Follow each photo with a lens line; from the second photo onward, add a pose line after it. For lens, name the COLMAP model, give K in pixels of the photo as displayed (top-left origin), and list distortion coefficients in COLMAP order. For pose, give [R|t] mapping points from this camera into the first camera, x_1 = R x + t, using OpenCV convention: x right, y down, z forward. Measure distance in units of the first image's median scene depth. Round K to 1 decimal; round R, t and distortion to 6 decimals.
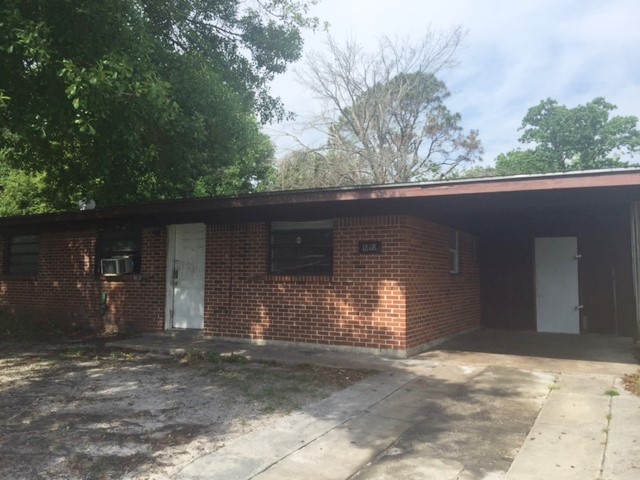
lens RADIAL K [[539.2, 0, 292.5], [0, 539.2, 227.3], [0, 0, 1]] dist [0.060284, -0.170410]
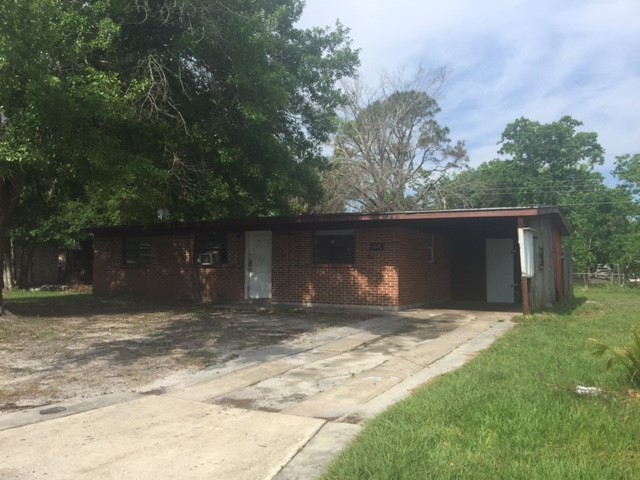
lens RADIAL K [[540.8, 0, 320.0], [0, 540.8, 240.0], [0, 0, 1]] dist [-0.001432, 0.000279]
pose [[0.998496, -0.000060, 0.054834, -0.029897], [-0.001705, 0.999482, 0.032152, -0.008575], [-0.054807, -0.032197, 0.997978, -0.155947]]
